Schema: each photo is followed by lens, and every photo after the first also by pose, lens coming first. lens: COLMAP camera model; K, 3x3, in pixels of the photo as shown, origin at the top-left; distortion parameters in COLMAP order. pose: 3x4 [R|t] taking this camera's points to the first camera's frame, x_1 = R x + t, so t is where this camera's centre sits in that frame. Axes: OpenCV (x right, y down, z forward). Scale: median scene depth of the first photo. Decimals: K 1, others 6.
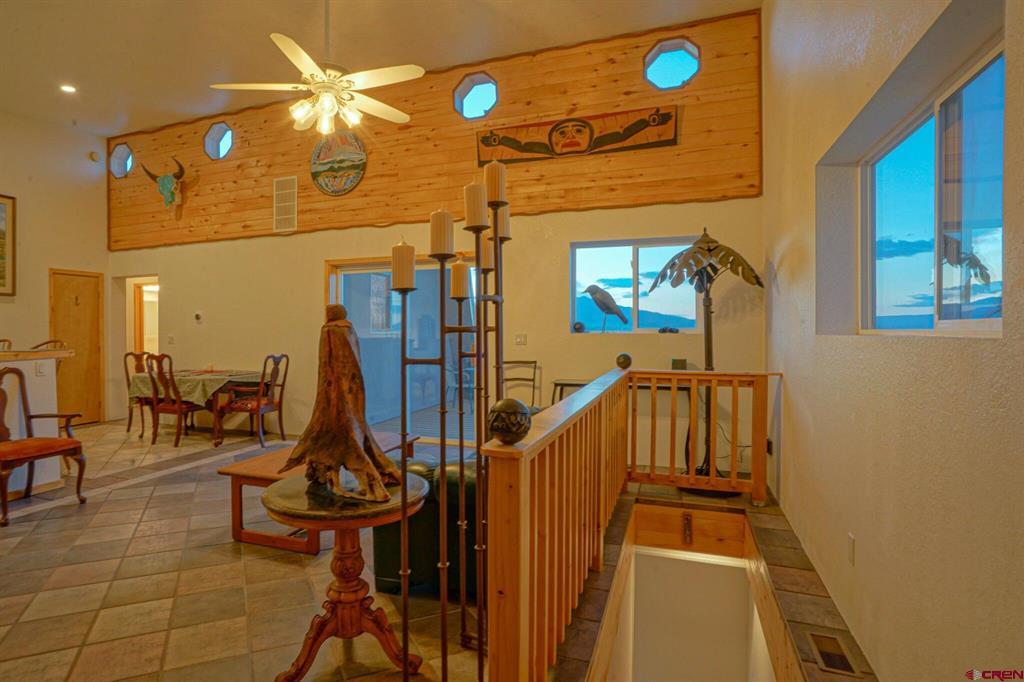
lens RADIAL K [[551.9, 0, 451.4], [0, 551.9, 333.2], [0, 0, 1]] dist [-0.038029, 0.024627]
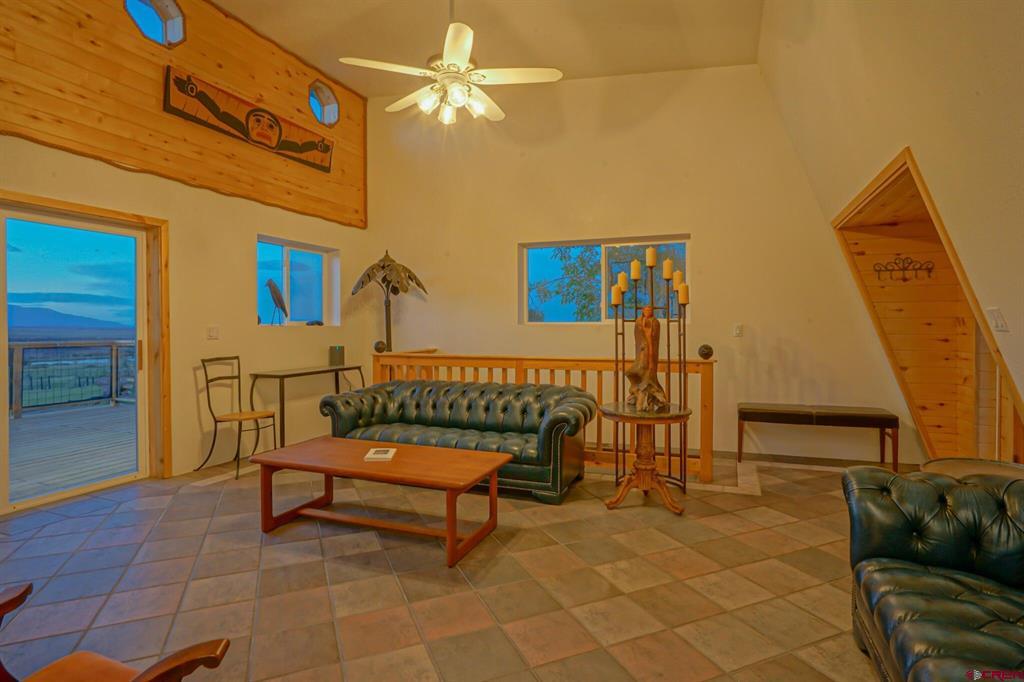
lens RADIAL K [[541.8, 0, 515.0], [0, 541.8, 329.4], [0, 0, 1]] dist [-0.038161, 0.019720]
pose [[-0.023380, -0.006968, 0.999702, -0.765506], [0.013192, 0.999886, 0.007278, 0.005062], [-0.999640, 0.013358, -0.023286, 0.574501]]
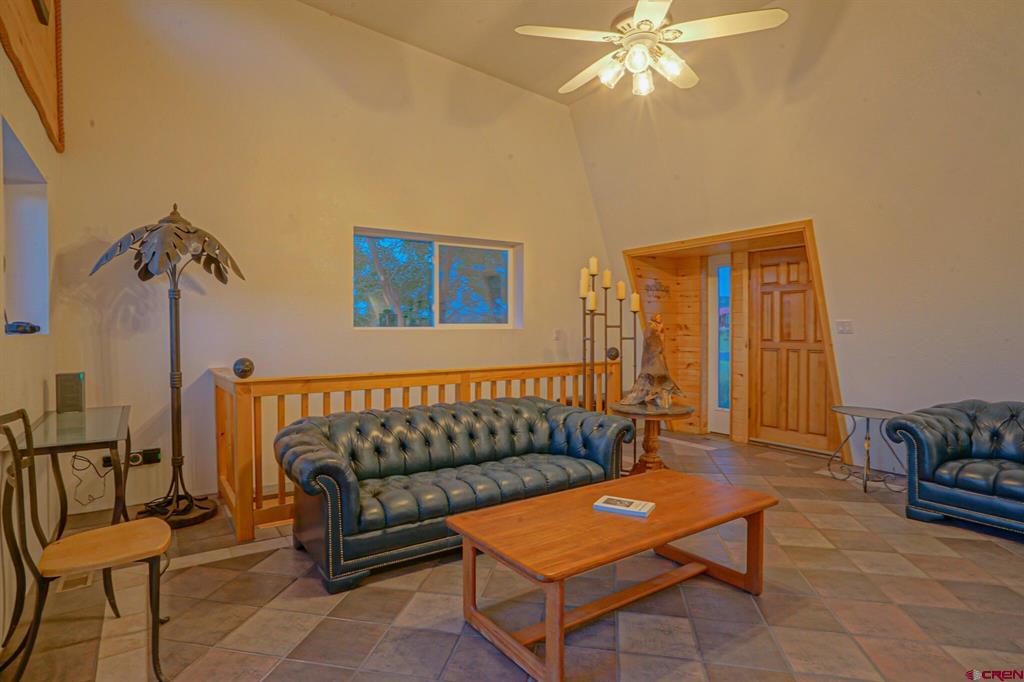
lens RADIAL K [[541.8, 0, 485.3], [0, 541.8, 335.1], [0, 0, 1]] dist [-0.038161, 0.019720]
pose [[-0.822913, -0.006550, 0.568129, -0.317314], [0.008463, 0.999681, 0.023784, -0.006988], [-0.568104, 0.024380, -0.822596, 1.148470]]
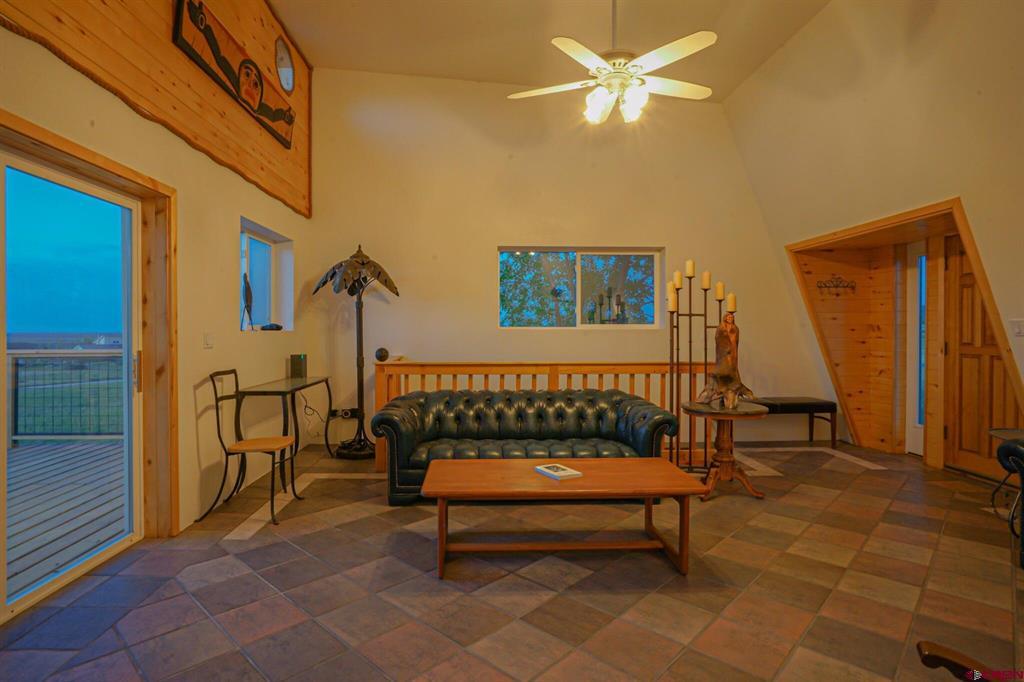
lens RADIAL K [[541.8, 0, 493.5], [0, 541.8, 332.8], [0, 0, 1]] dist [-0.038161, 0.019720]
pose [[-0.407163, -0.006902, 0.913329, -0.641674], [0.010375, 0.999872, 0.012180, -0.003281], [-0.913297, 0.014435, -0.407039, 1.000453]]
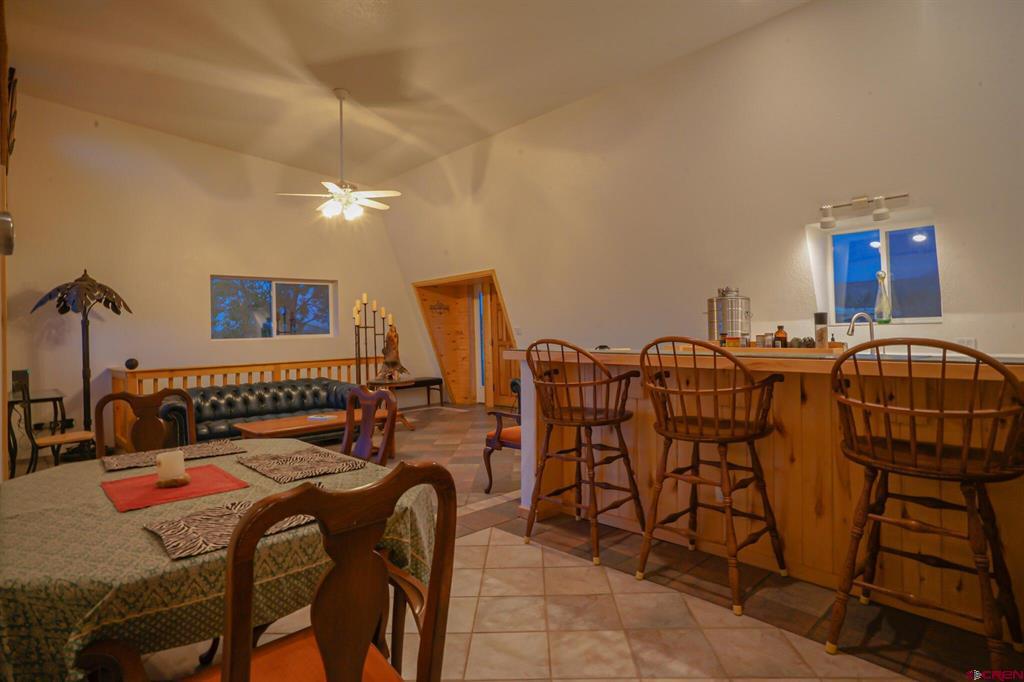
lens RADIAL K [[541.8, 0, 509.3], [0, 541.8, 322.5], [0, 0, 1]] dist [-0.038161, 0.019720]
pose [[-0.913759, 0.035415, 0.404709, -0.874315], [0.034547, 0.999358, -0.009451, -0.004385], [-0.404784, 0.005345, -0.914397, 1.476070]]
